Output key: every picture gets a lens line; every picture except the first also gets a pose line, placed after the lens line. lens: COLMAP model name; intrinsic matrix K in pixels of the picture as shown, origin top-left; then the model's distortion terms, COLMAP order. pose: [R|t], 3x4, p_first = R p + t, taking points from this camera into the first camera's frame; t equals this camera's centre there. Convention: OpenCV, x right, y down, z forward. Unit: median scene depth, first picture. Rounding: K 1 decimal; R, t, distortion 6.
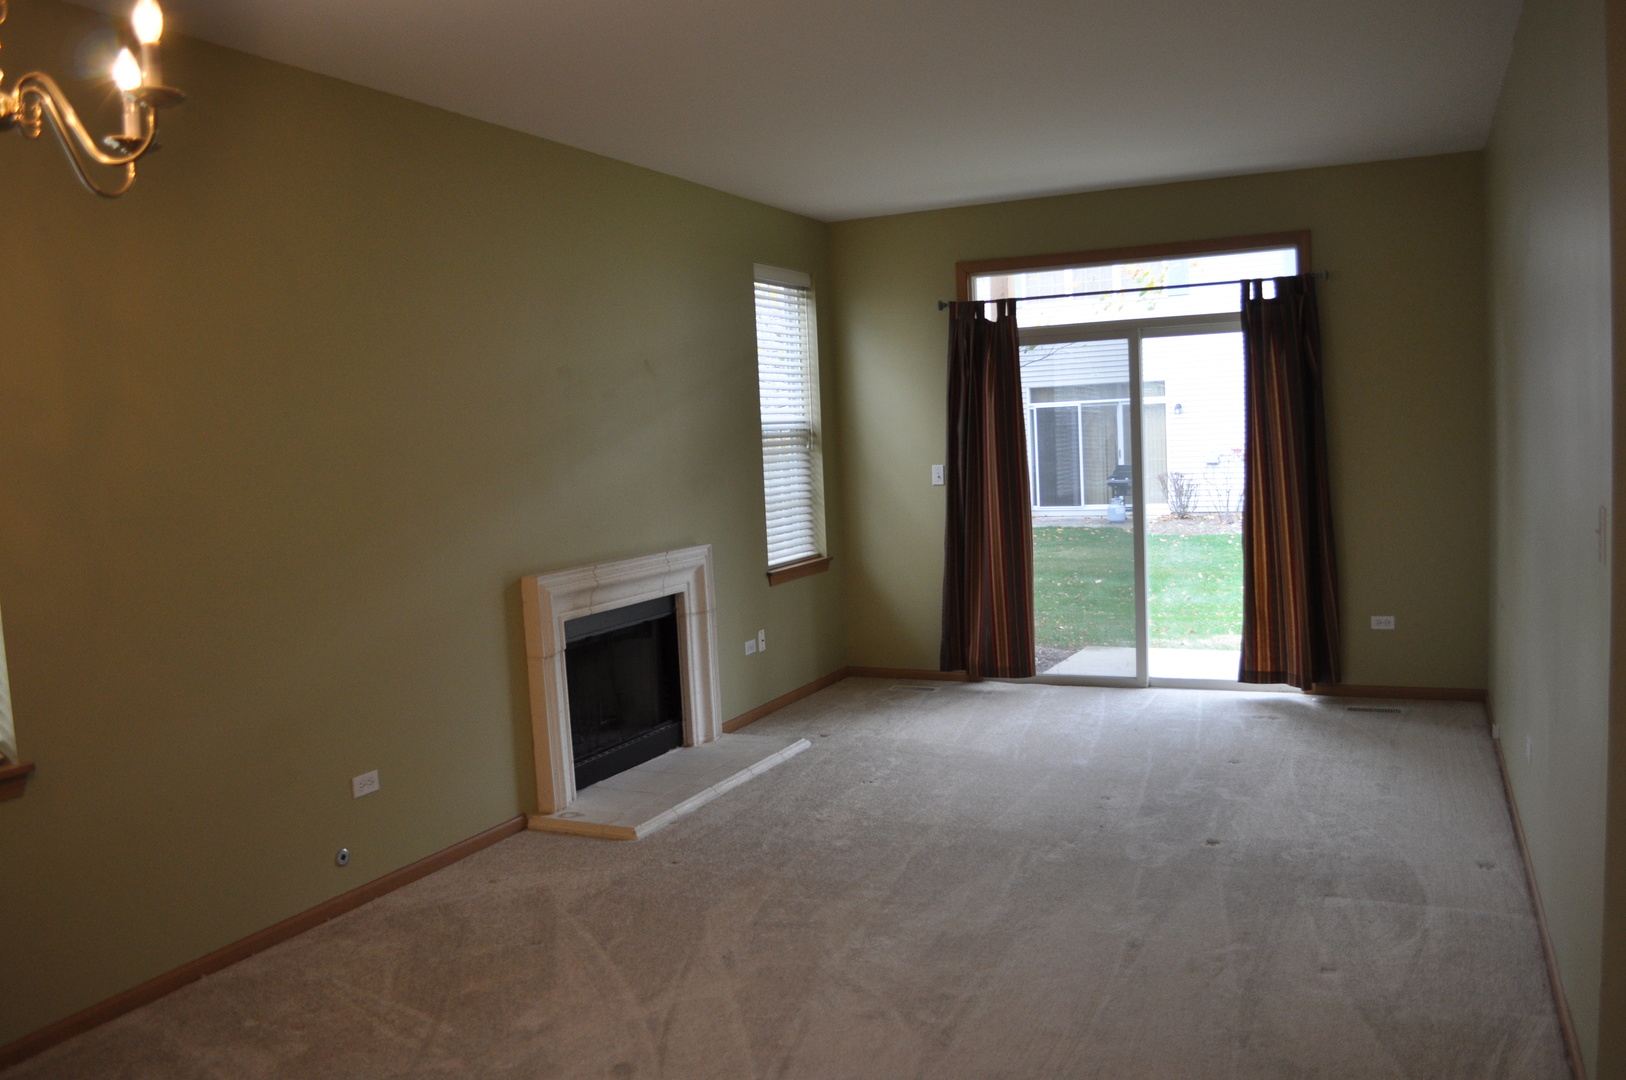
lens RADIAL K [[1287.7, 0, 812.8], [0, 1287.7, 540.5], [0, 0, 1]] dist [-0.080003, 0.017295]
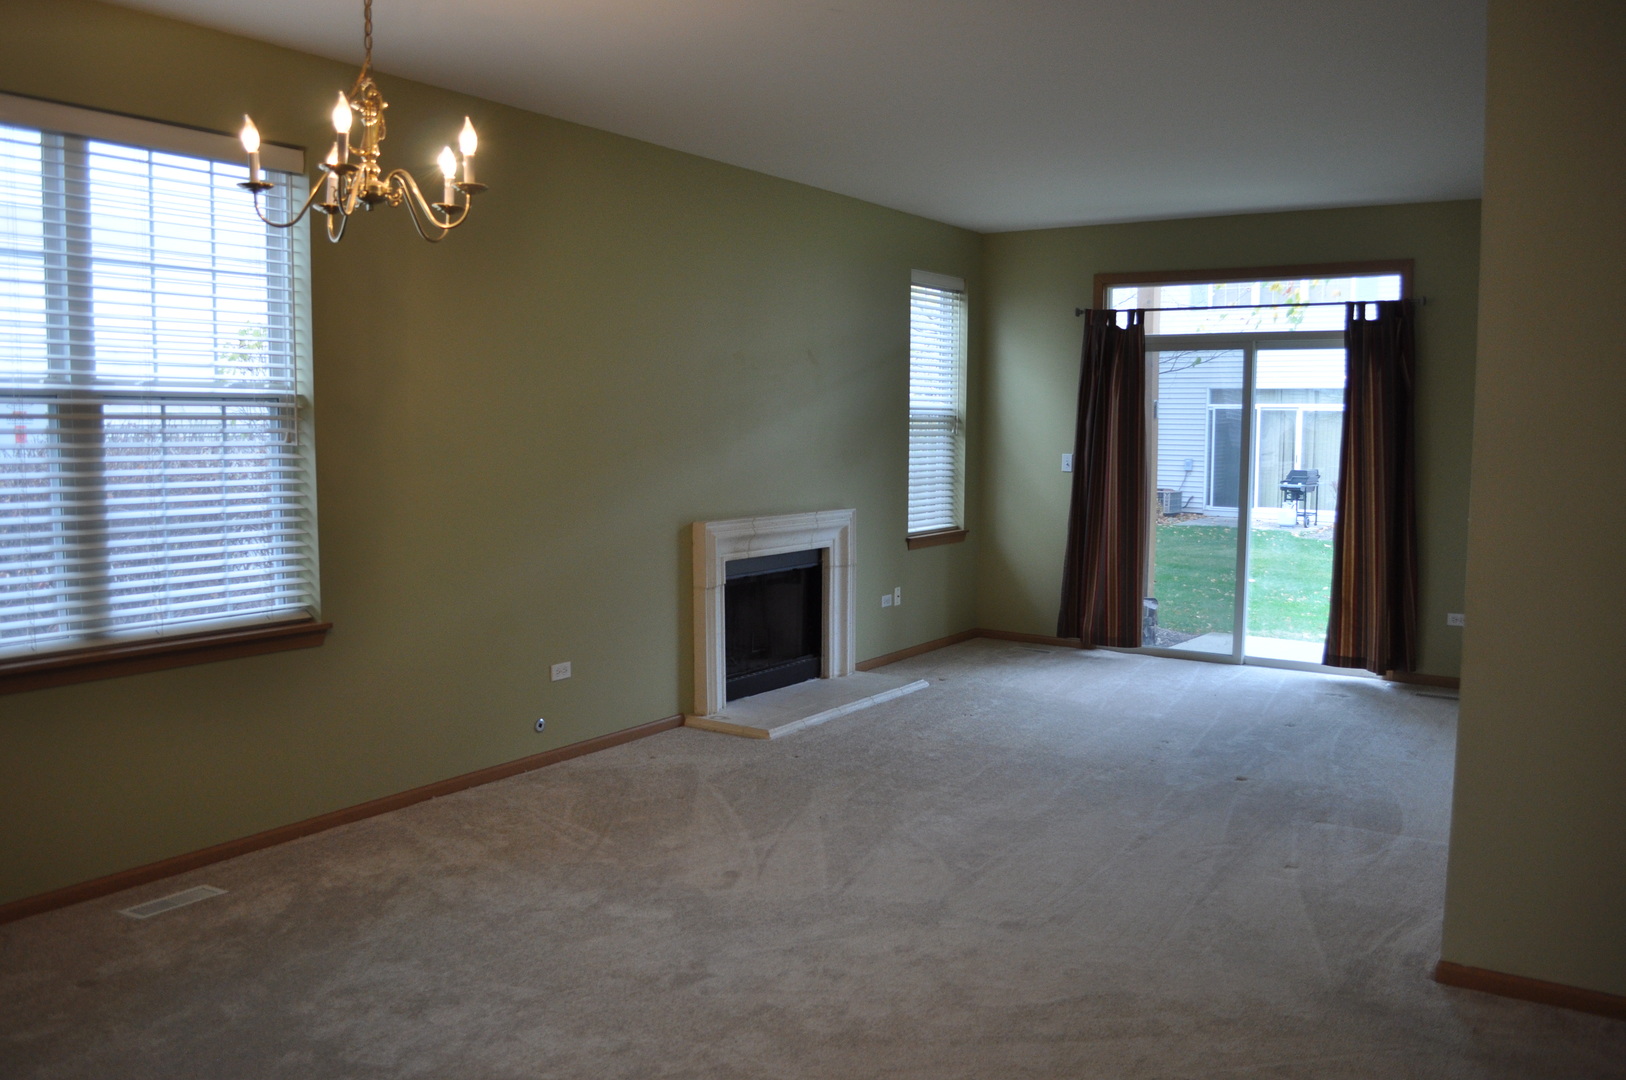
lens RADIAL K [[1287.7, 0, 814.9], [0, 1287.7, 538.9], [0, 0, 1]] dist [-0.080003, 0.017295]
pose [[0.987361, 0.065981, -0.144099, 0.064426], [-0.064419, 0.997803, 0.015483, 0.017054], [0.144804, -0.006005, 0.989442, -0.197073]]
